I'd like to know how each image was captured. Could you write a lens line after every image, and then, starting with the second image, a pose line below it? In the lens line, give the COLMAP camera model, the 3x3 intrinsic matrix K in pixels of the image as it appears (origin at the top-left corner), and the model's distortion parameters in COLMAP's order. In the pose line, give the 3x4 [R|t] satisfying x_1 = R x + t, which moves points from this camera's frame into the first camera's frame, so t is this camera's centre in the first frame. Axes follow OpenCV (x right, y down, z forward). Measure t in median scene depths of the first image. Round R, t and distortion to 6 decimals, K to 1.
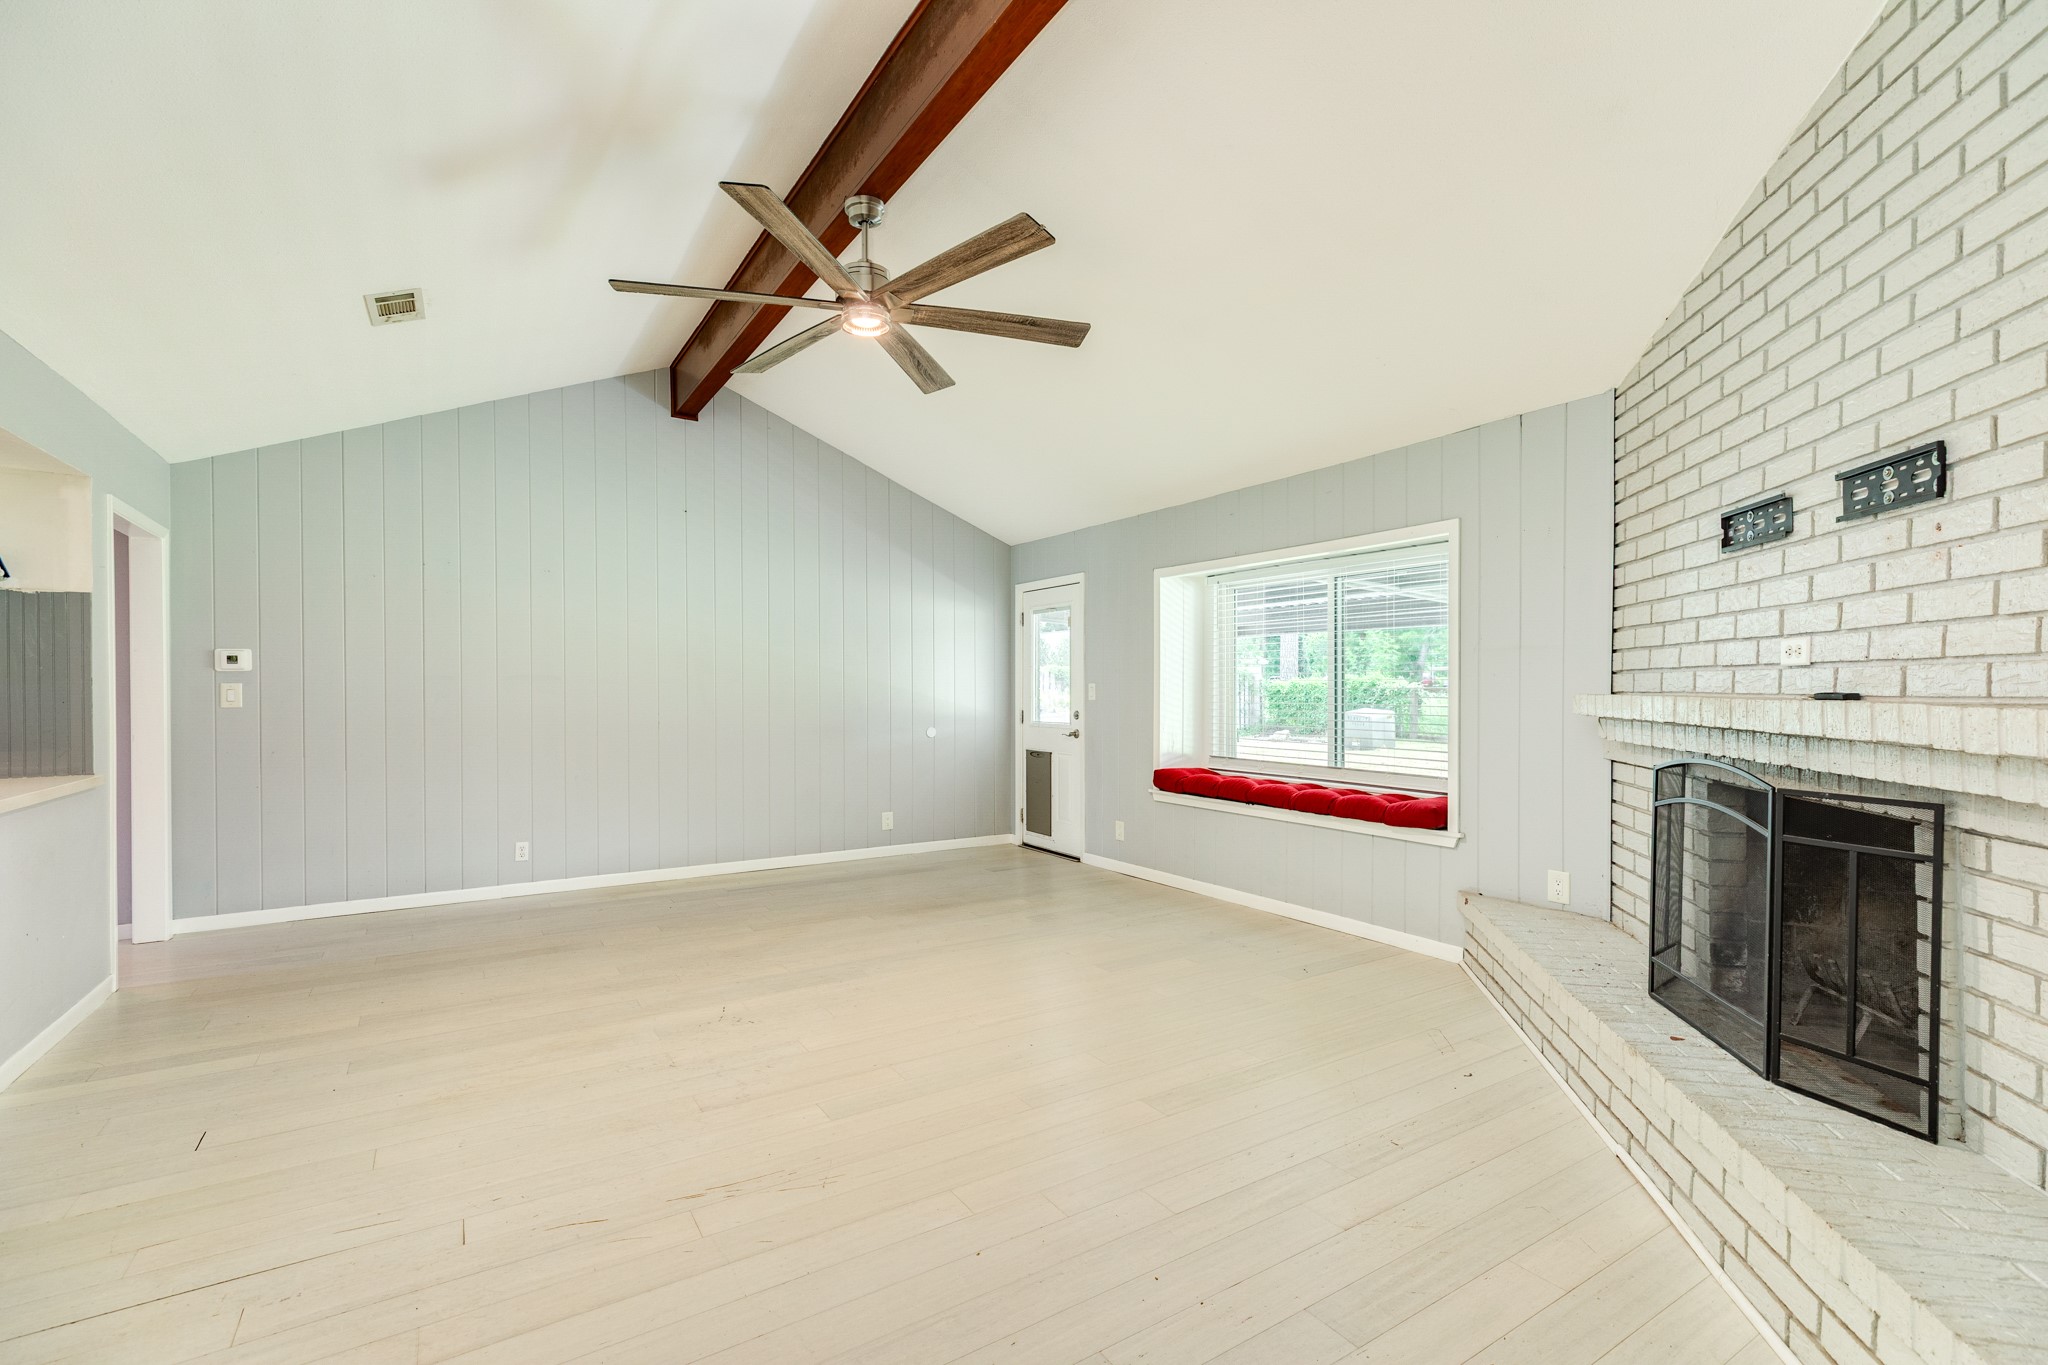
lens RADIAL K [[914.3, 0, 1024.8], [0, 914.3, 691.7], [0, 0, 1]] dist [0.002886, -0.000033]
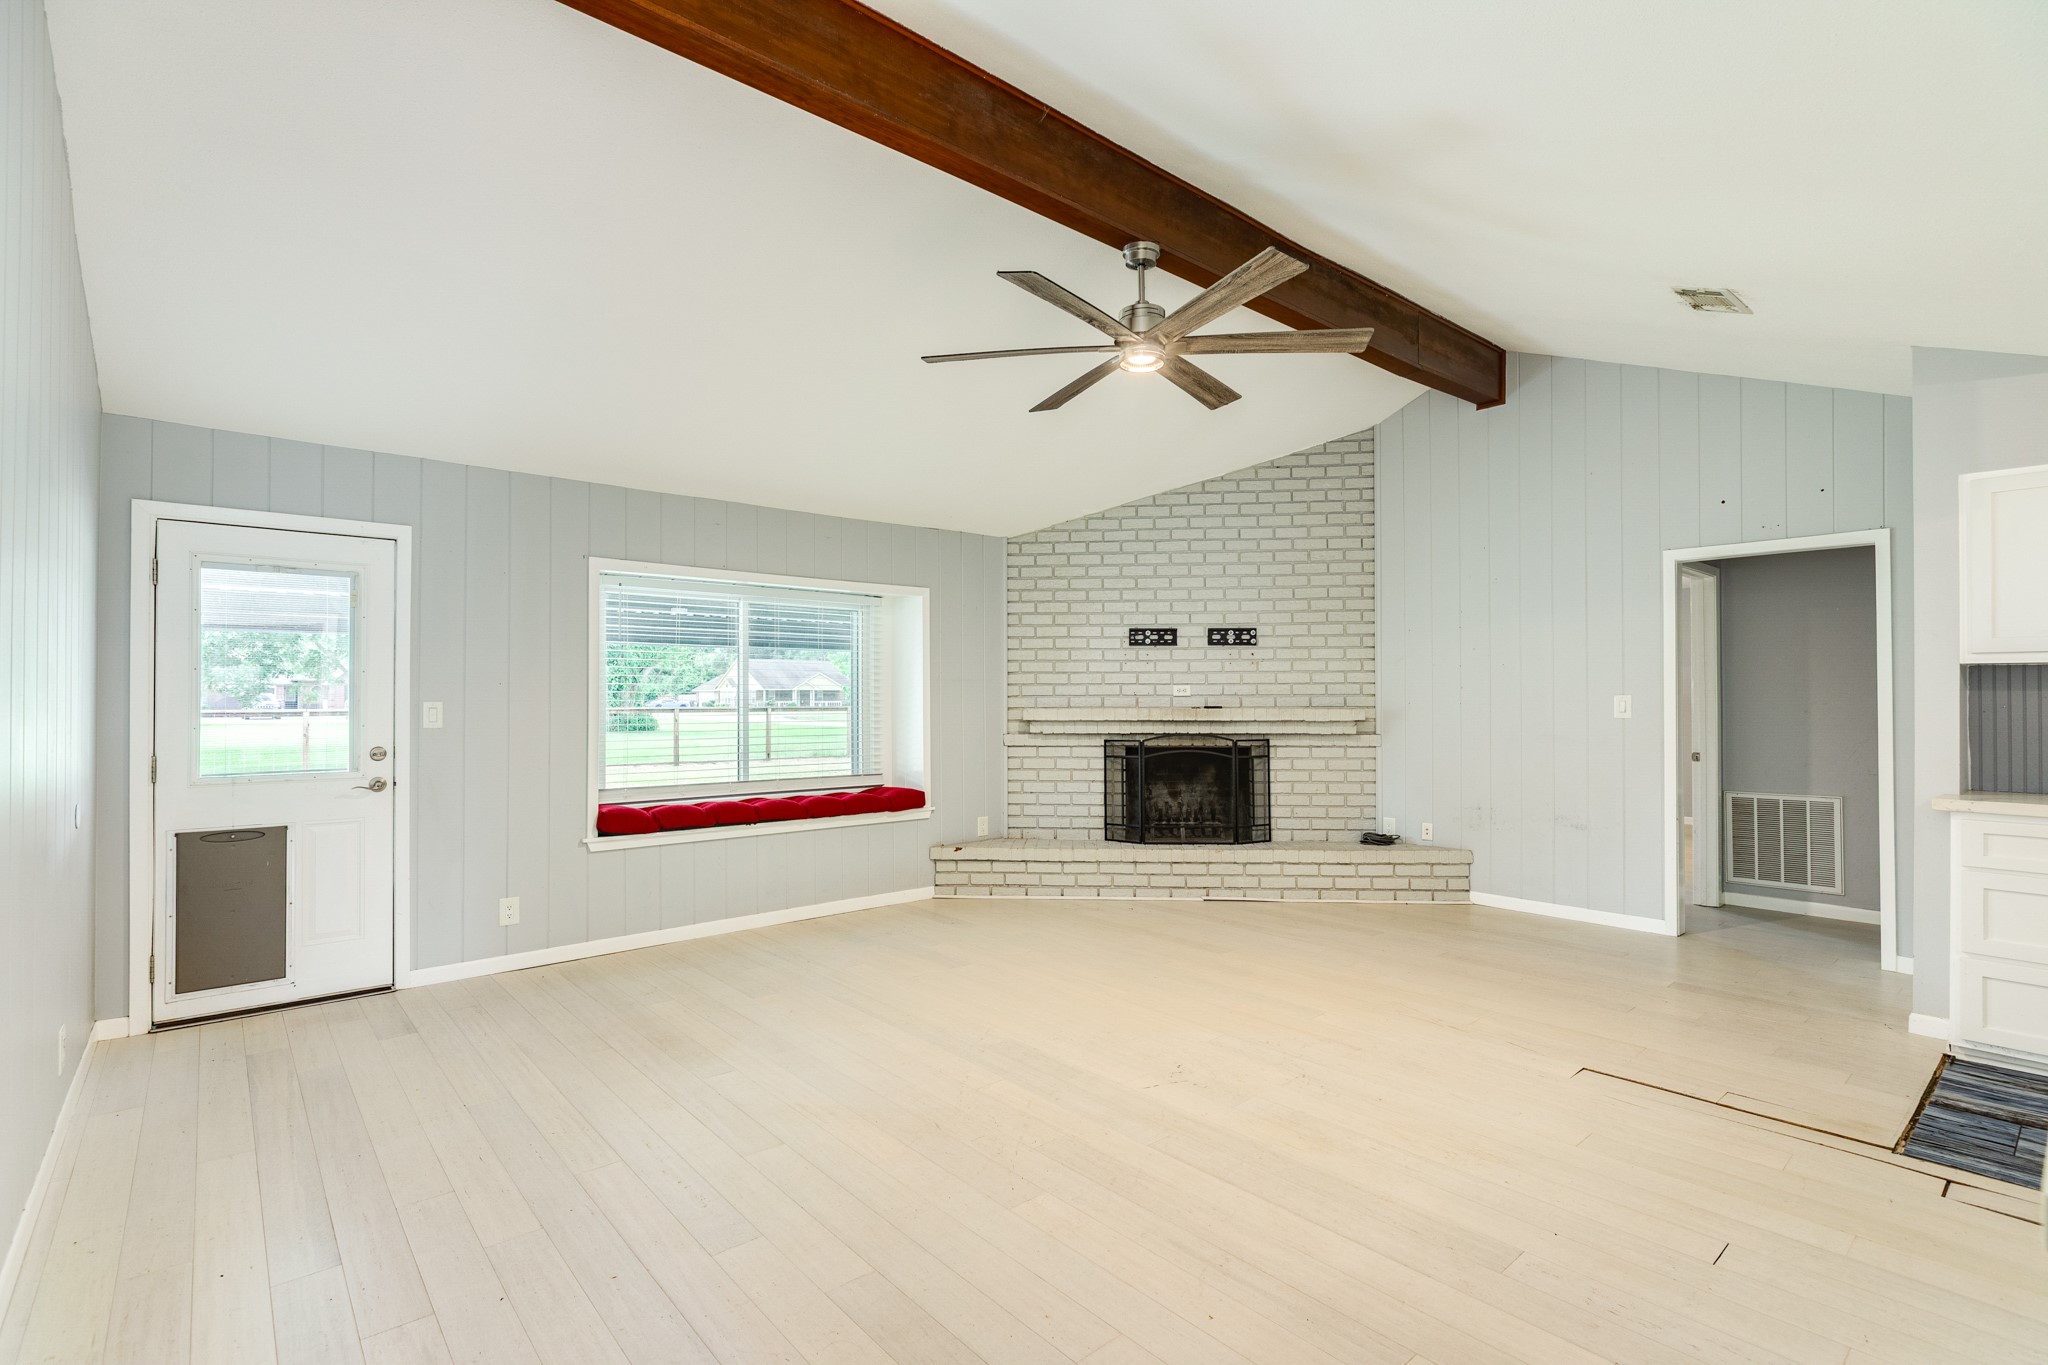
lens RADIAL K [[944.7, 0, 1019.3], [0, 944.7, 694.2], [0, 0, 1]] dist [0.000072, 0.000091]
pose [[-0.146639, 0.013293, 0.989101, -1.012479], [0.010458, 0.999875, -0.011887, -0.003628], [-0.989135, 0.008601, -0.146760, 1.072333]]
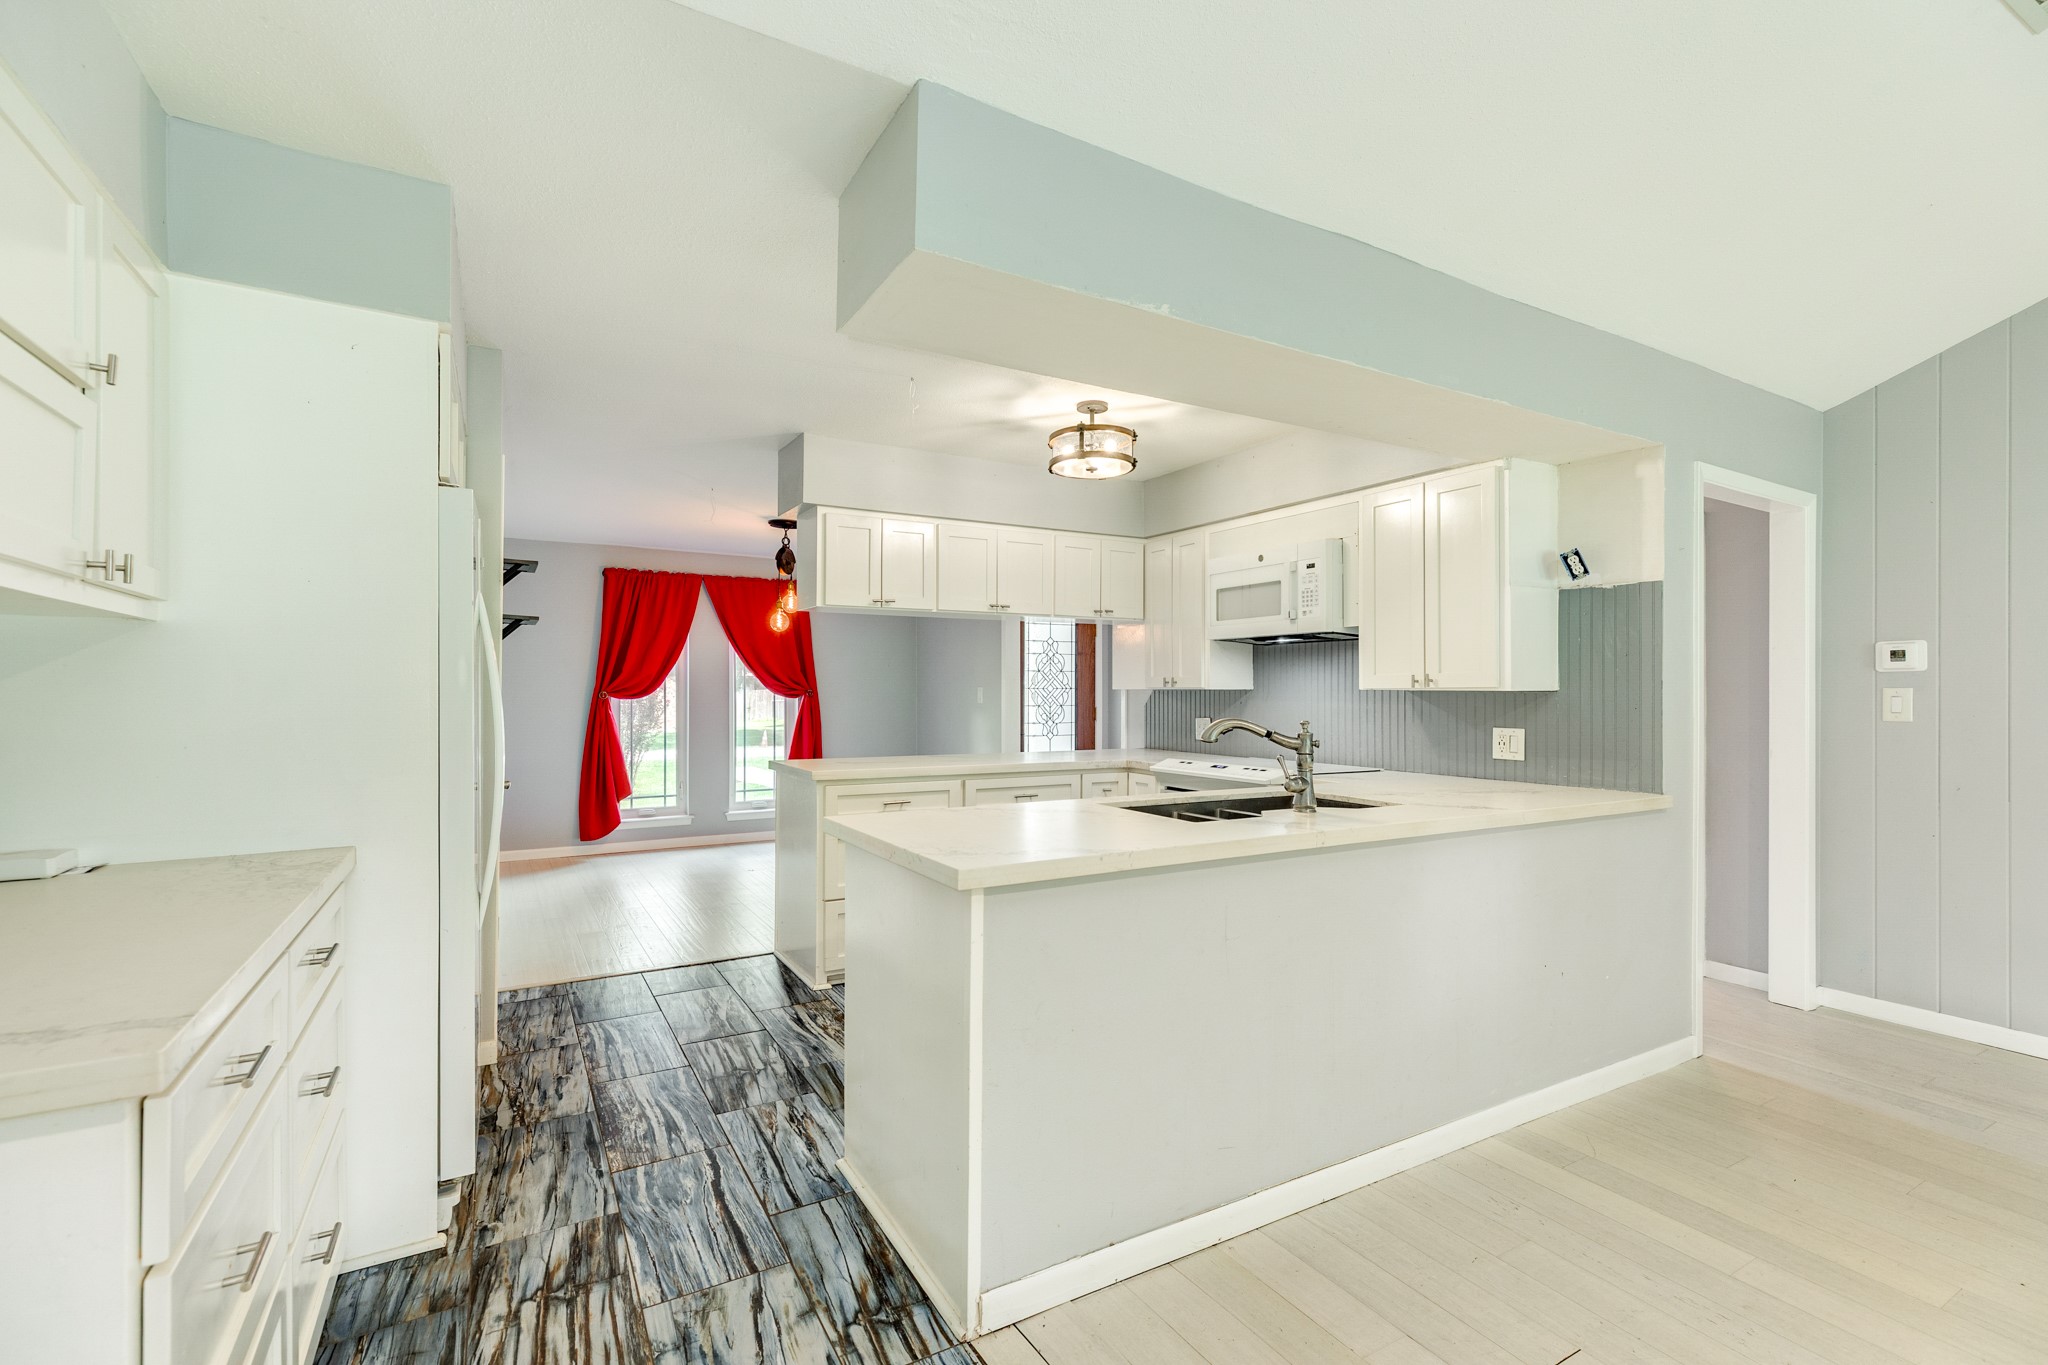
lens RADIAL K [[914.3, 0, 1024.8], [0, 914.3, 691.7], [0, 0, 1]] dist [0.002886, -0.000033]
pose [[-0.032416, 0.004776, -0.999463, -0.131495], [-0.012908, 0.999903, 0.005197, -0.001412], [0.999391, 0.013070, -0.032352, 0.382219]]
